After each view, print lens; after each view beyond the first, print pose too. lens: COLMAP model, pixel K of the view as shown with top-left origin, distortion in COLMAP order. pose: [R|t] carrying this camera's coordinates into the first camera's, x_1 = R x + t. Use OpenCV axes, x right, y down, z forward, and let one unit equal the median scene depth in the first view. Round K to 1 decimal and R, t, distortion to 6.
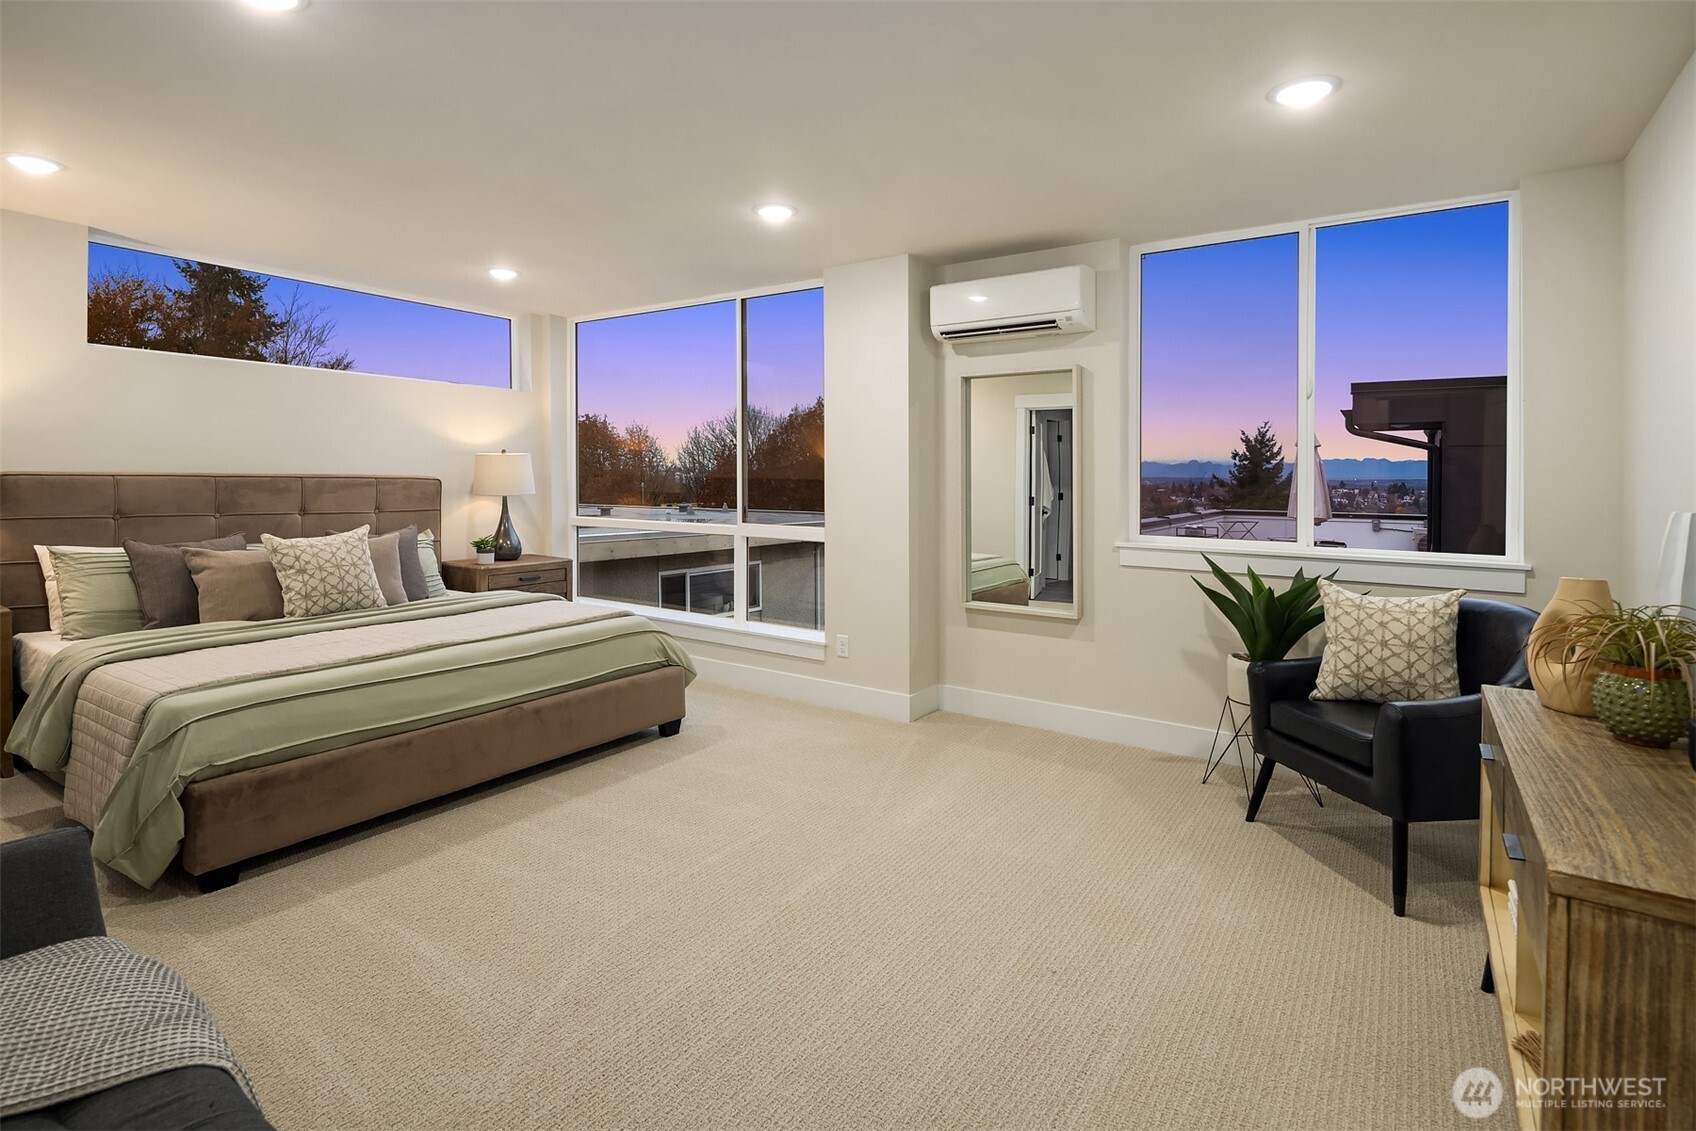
lens RADIAL K [[840.1, 0, 782.6], [0, 840.1, 472.7], [0, 0, 1]] dist [-0.002036, -0.000064]
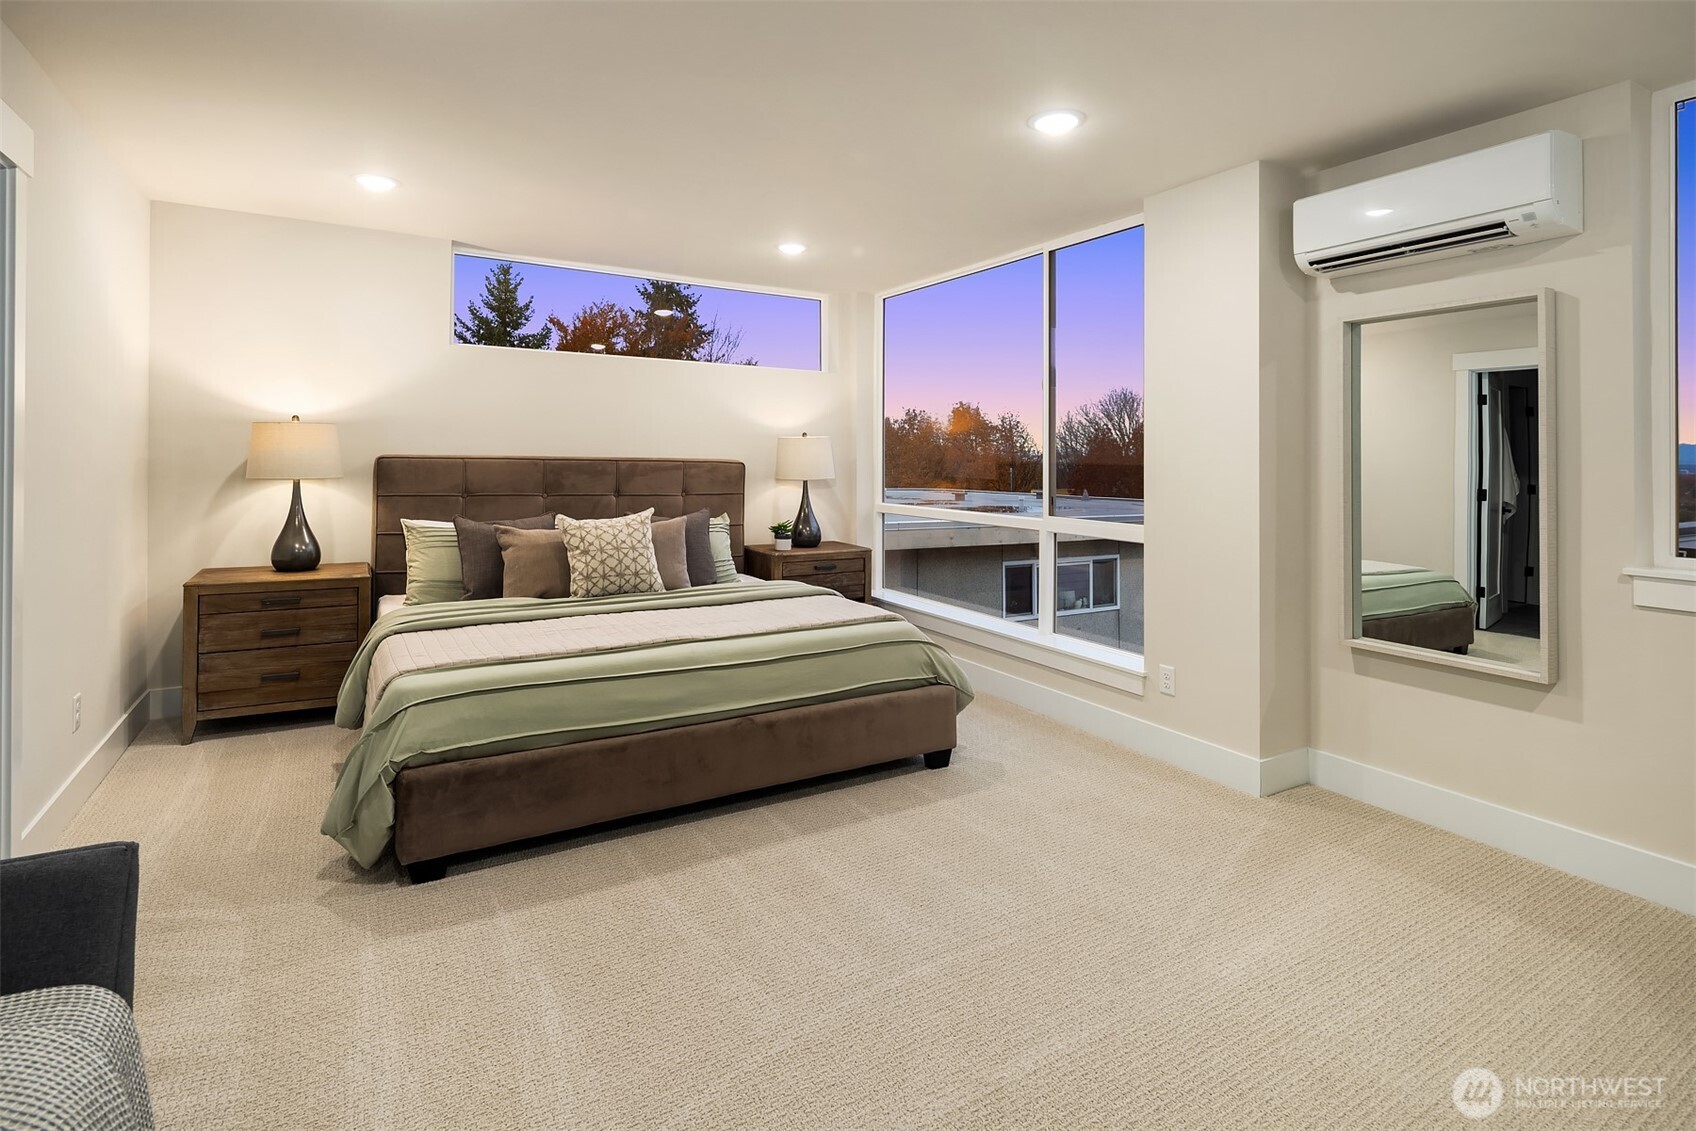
lens RADIAL K [[822.5, 0, 819.6], [0, 822.5, 450.3], [0, 0, 1]] dist [0.002752, 0.000083]
pose [[0.920556, -0.003031, -0.390599, 0.078262], [-0.000711, 0.999955, -0.009437, 0.002768], [0.390610, 0.008965, 0.920513, 0.186387]]
